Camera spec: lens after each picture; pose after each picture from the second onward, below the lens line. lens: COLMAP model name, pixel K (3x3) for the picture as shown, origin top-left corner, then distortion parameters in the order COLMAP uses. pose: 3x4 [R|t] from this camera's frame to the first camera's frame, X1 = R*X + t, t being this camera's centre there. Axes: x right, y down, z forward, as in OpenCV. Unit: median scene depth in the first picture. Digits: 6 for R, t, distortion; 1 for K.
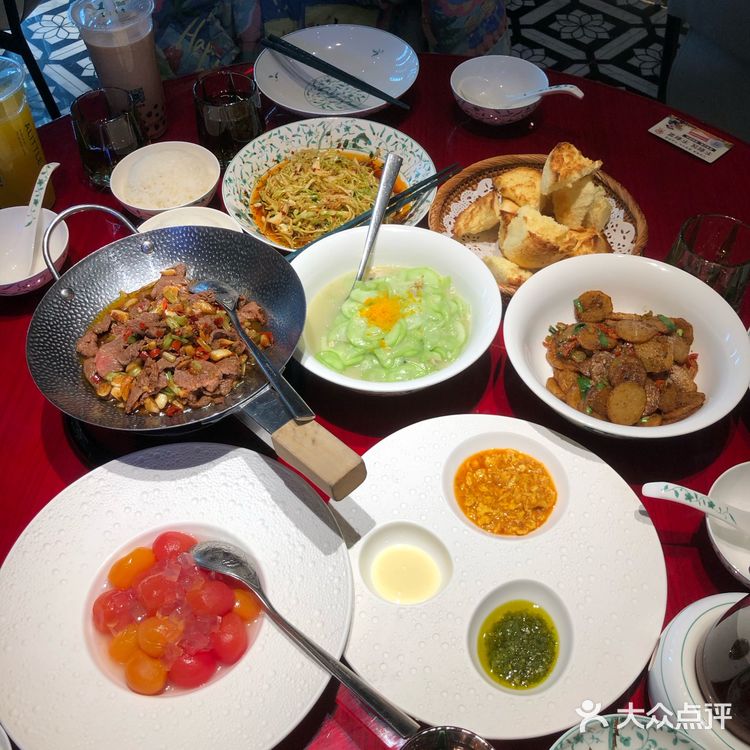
lens RADIAL K [[813.6, 0, 374.3], [0, 813.6, 354.4], [0, 0, 1]] dist [0.101456, -0.305118]
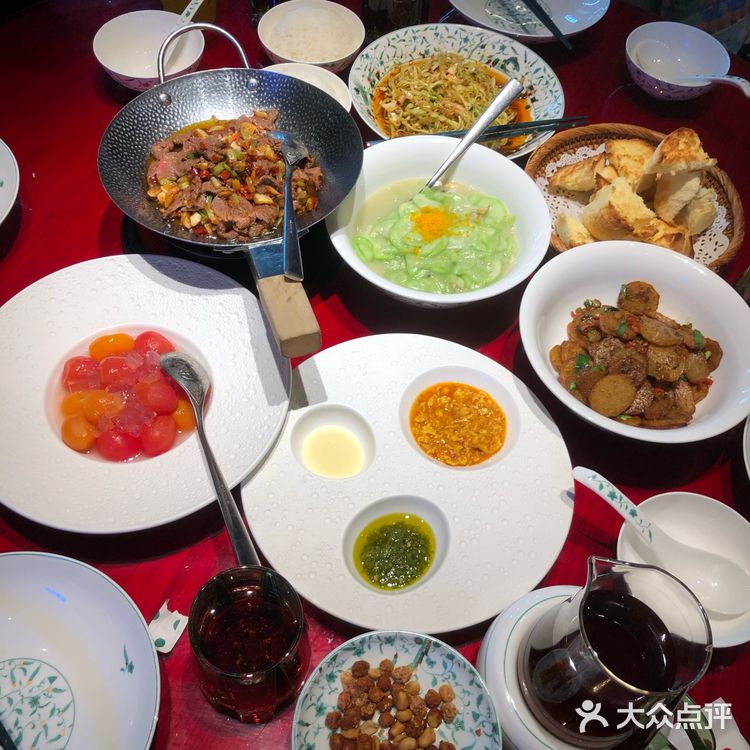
lens RADIAL K [[814.5, 0, 375.0], [0, 814.5, 375.0], [0, 0, 1]] dist [0.094436, -0.359905]
pose [[0.907186, 0.390213, -0.157311, 0.185672], [-0.371754, 0.918525, 0.134575, 0.011186], [0.197007, -0.063603, 0.978337, -0.014664]]
